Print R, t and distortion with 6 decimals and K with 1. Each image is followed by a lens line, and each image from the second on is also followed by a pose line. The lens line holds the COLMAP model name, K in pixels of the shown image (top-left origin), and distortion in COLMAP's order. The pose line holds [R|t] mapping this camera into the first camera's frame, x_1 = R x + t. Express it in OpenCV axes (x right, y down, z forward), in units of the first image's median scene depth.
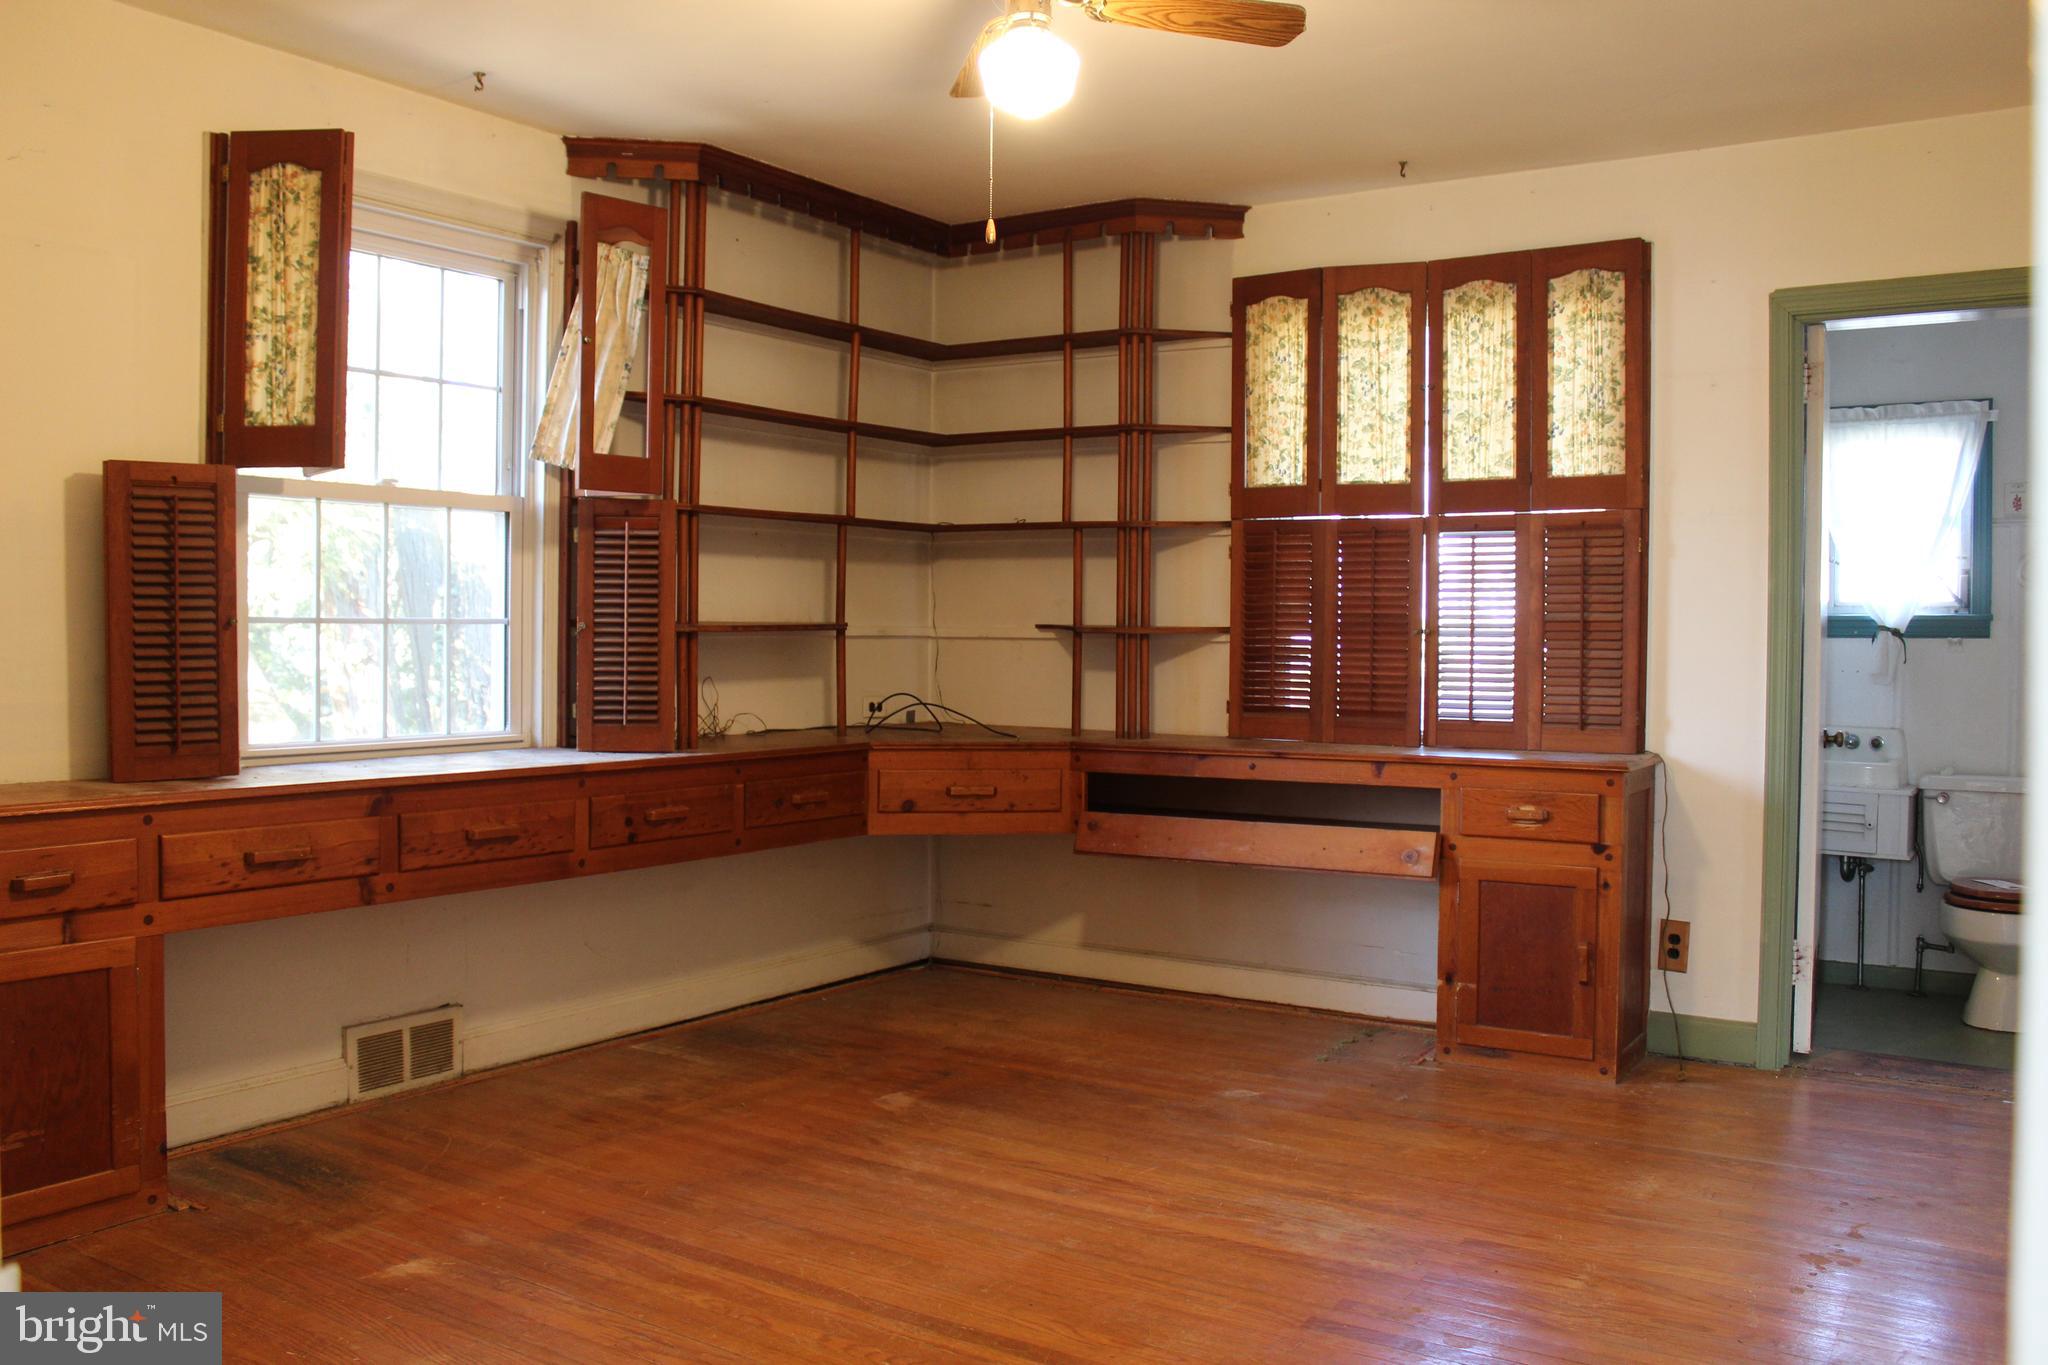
lens RADIAL K [[1716.2, 0, 1022.9], [0, 1716.2, 673.0], [0, 0, 1]] dist [-0.158495, 0.139229]
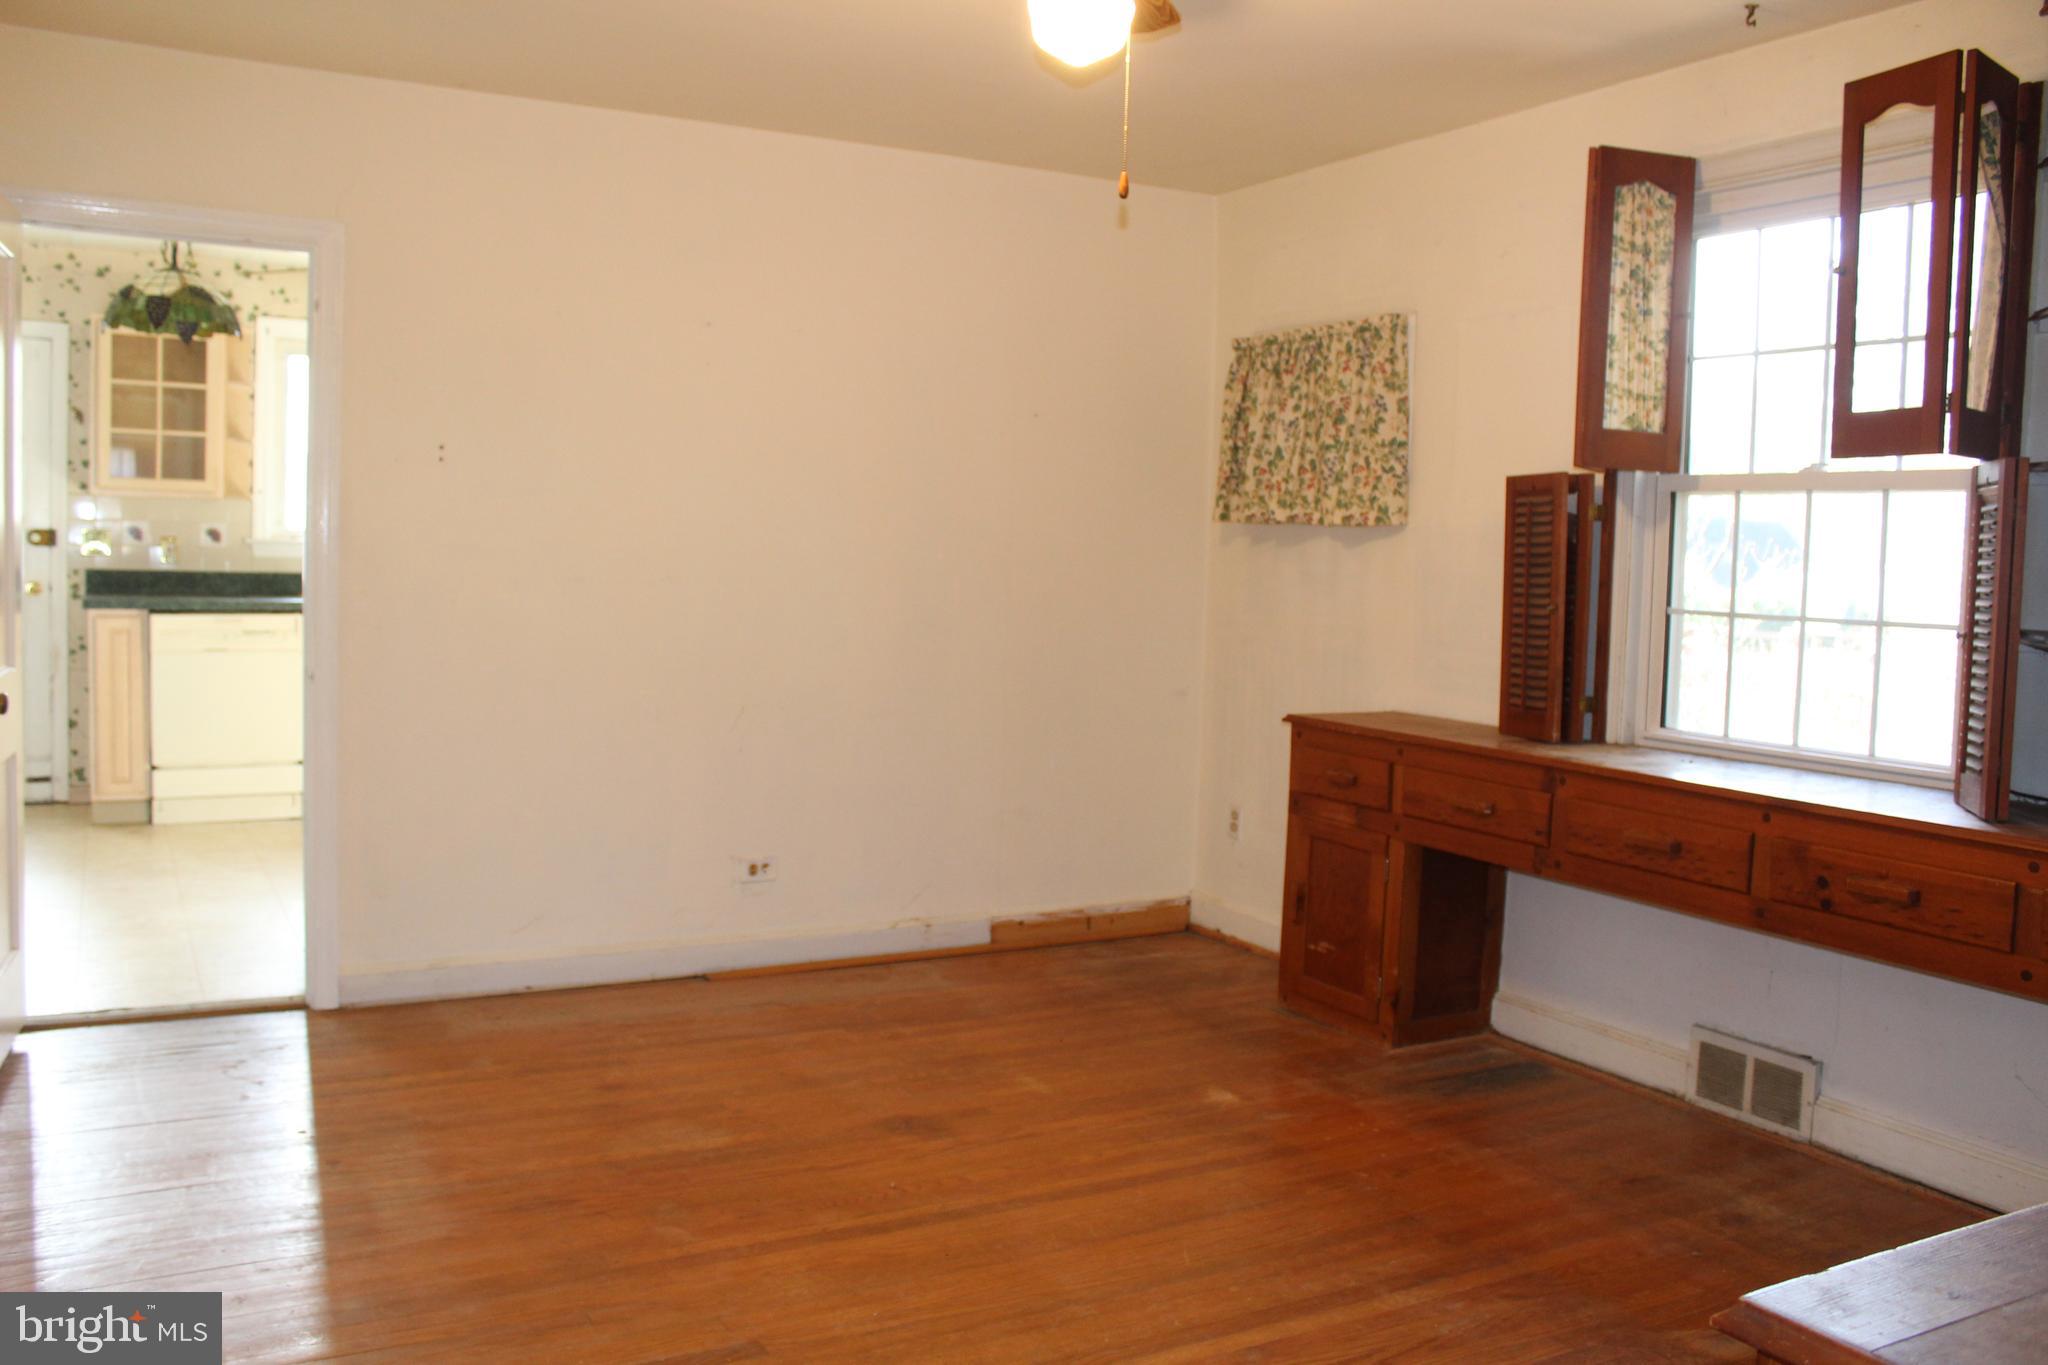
lens RADIAL K [[1716.2, 0, 1014.3], [0, 1716.2, 688.4], [0, 0, 1]] dist [-0.158495, 0.139229]
pose [[-0.473169, 0.045720, -0.879784, 0.687049], [-0.058026, 0.994866, 0.082909, -0.047734], [0.879058, 0.090280, -0.468087, 1.156709]]
